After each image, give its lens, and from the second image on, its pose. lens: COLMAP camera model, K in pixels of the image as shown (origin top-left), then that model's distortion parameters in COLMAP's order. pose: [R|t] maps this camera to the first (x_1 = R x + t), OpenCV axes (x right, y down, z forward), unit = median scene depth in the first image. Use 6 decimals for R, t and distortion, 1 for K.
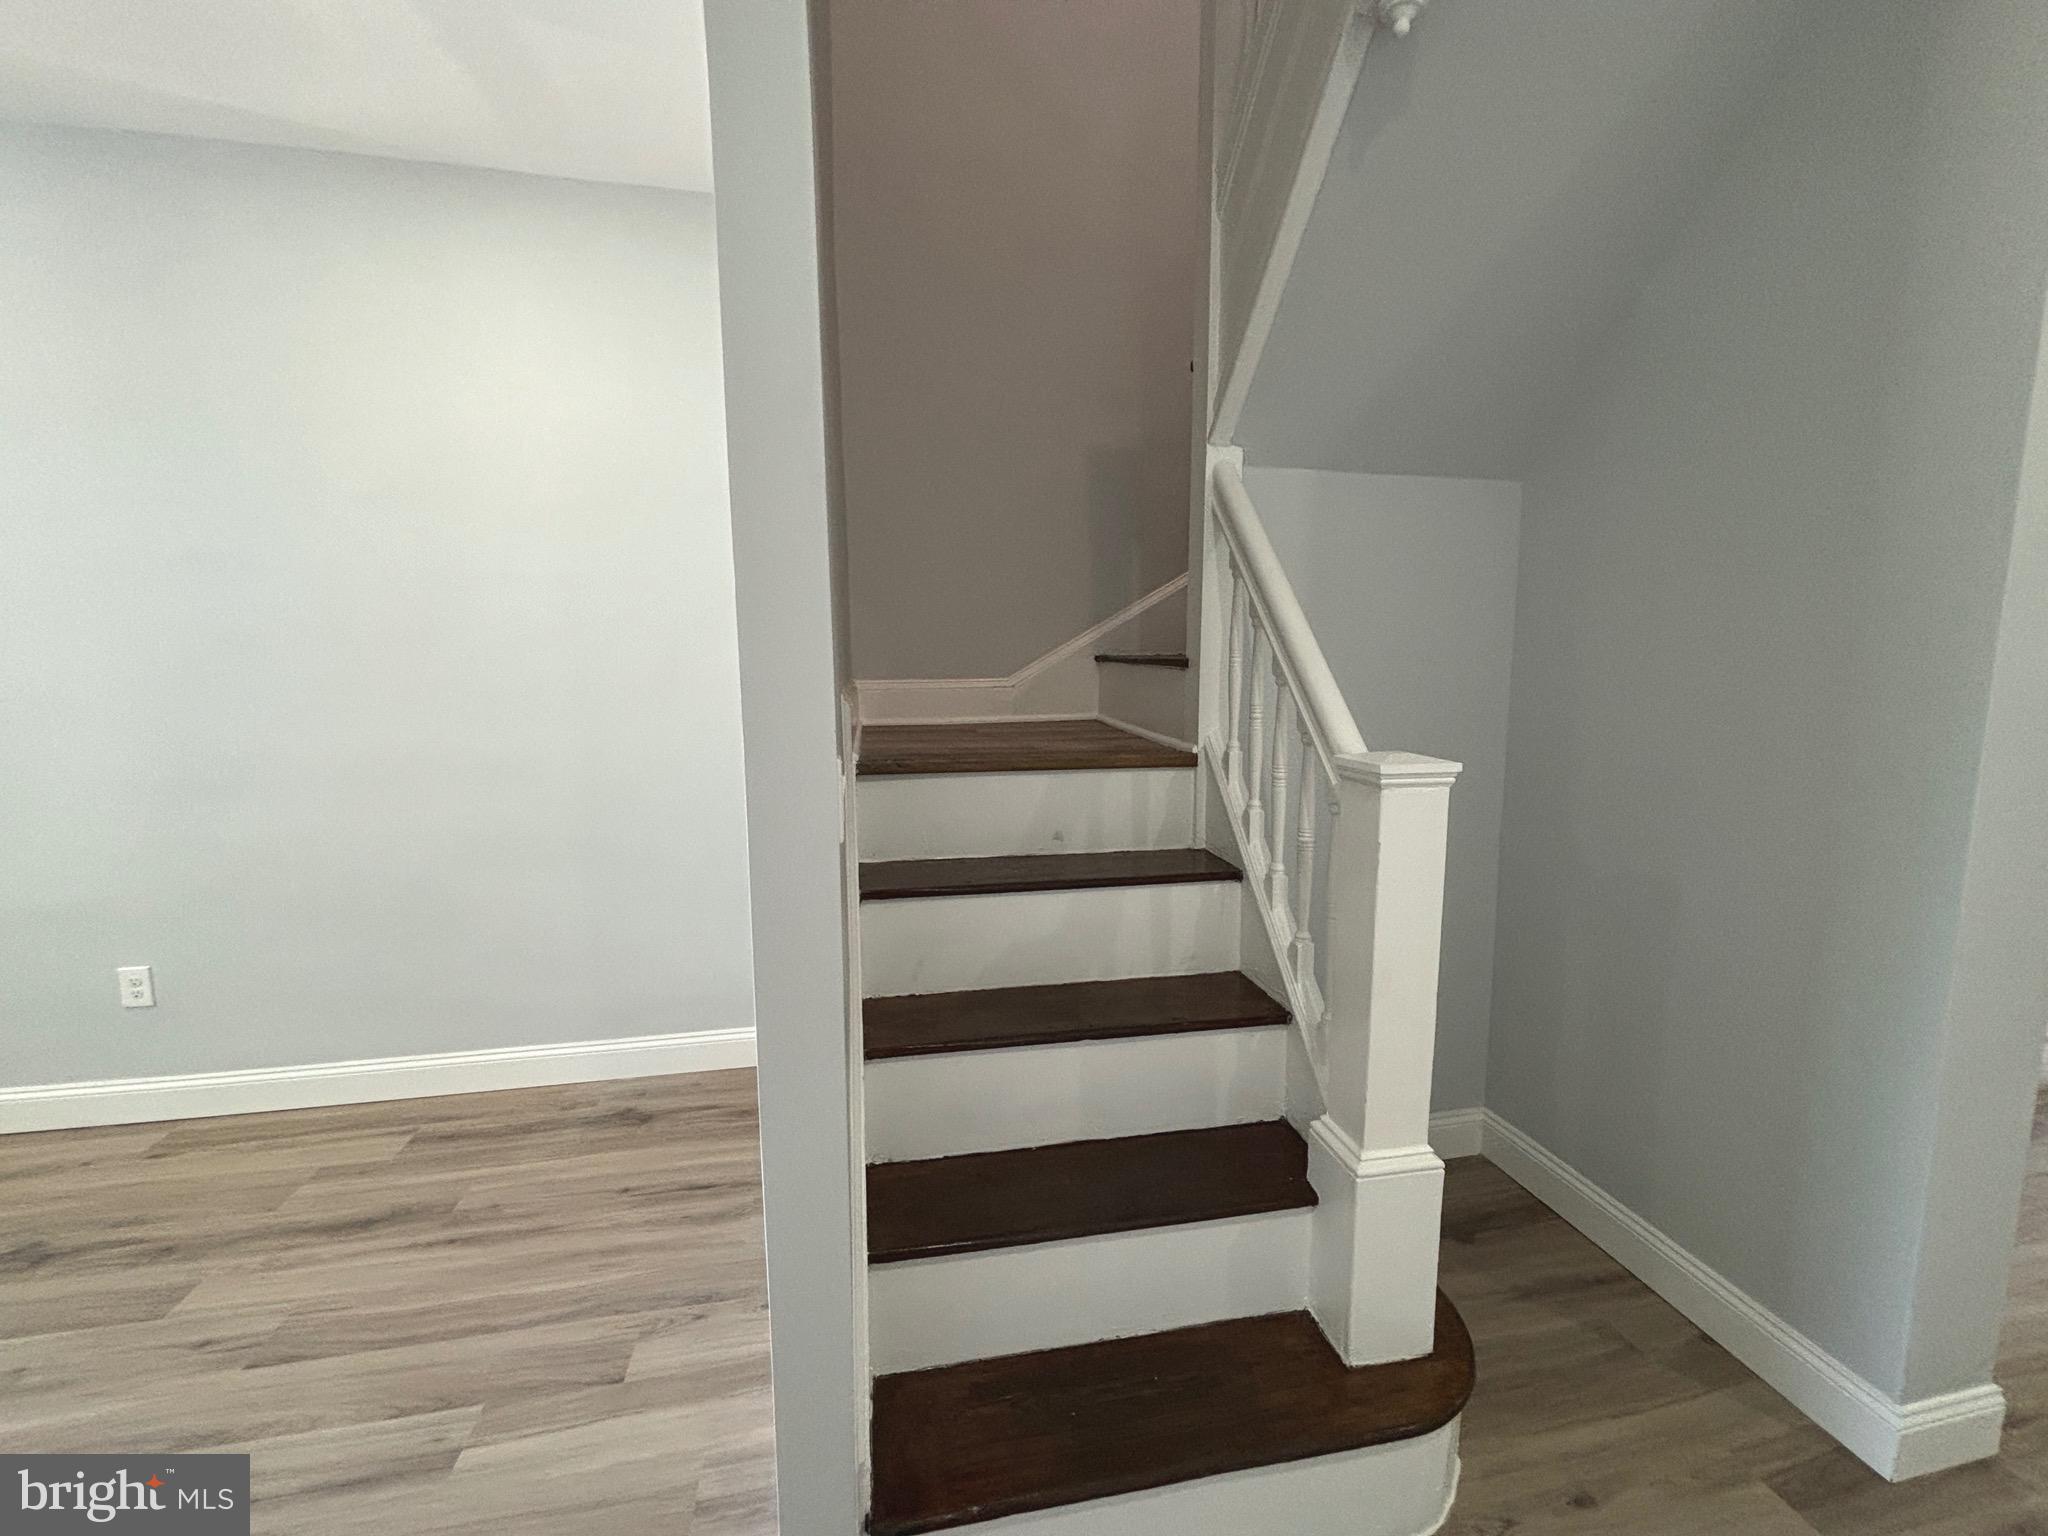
lens RADIAL K [[825.4, 0, 1015.2], [0, 825.4, 769.1], [0, 0, 1]] dist [-0.002709, 0.000941]
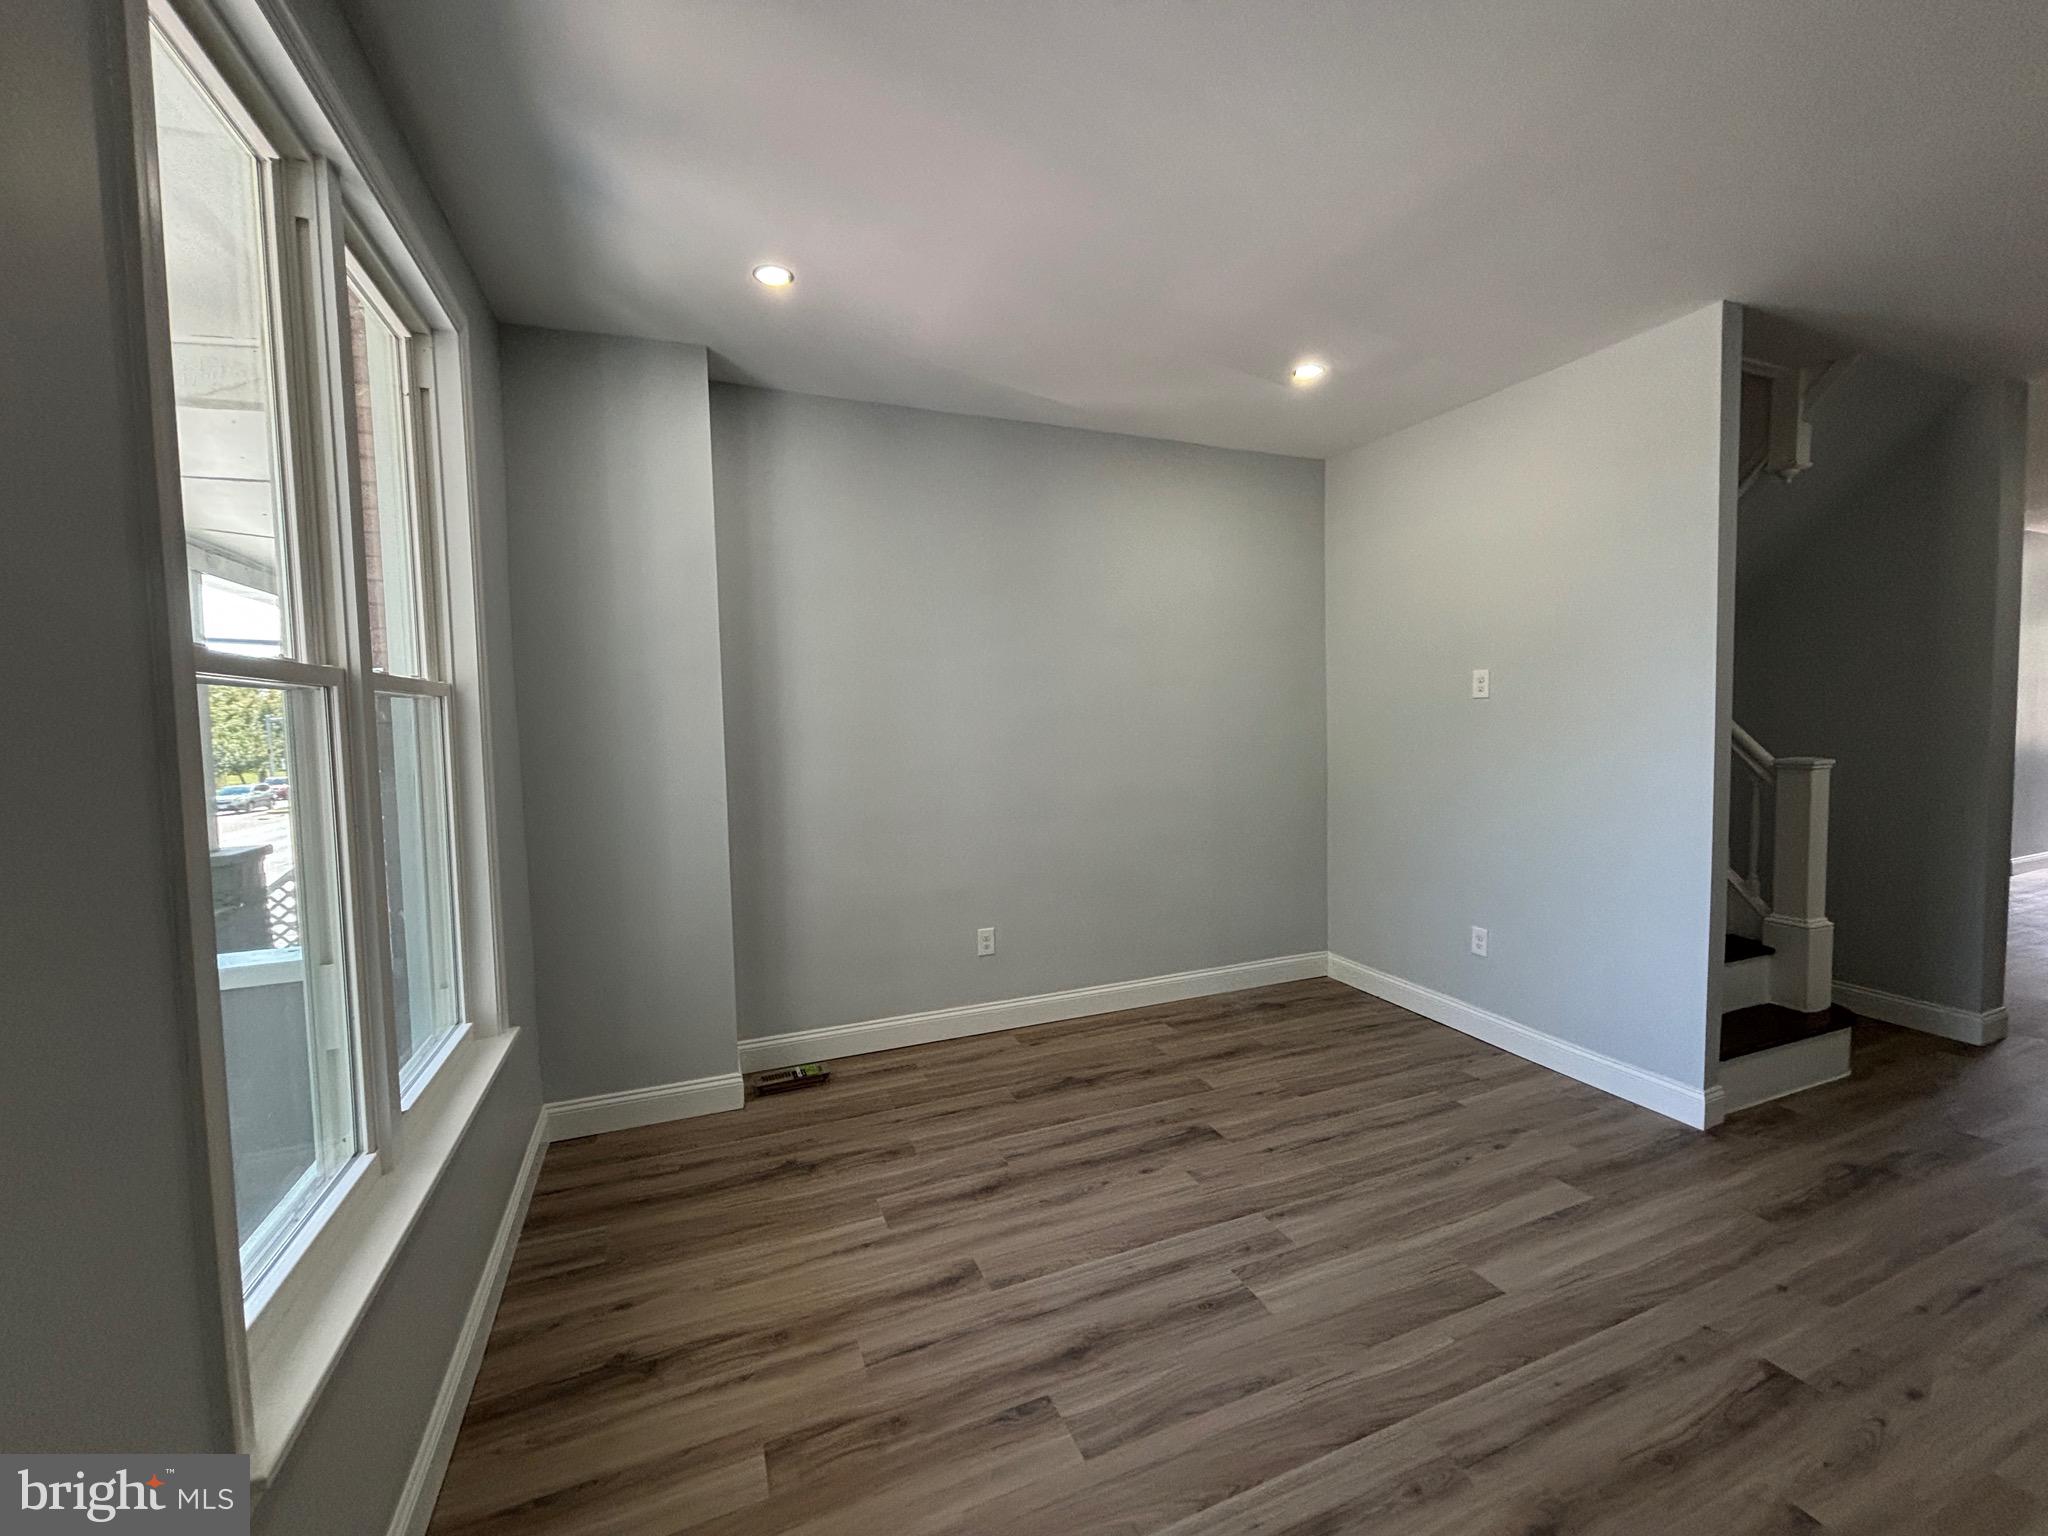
lens RADIAL K [[825.4, 0, 1034.3], [0, 825.4, 763.5], [0, 0, 1]] dist [-0.002709, 0.000941]
pose [[0.980965, -0.026260, 0.192398, -1.375086], [0.040073, 0.996863, -0.068254, 0.044770], [-0.190002, 0.074665, 0.978940, -0.598031]]
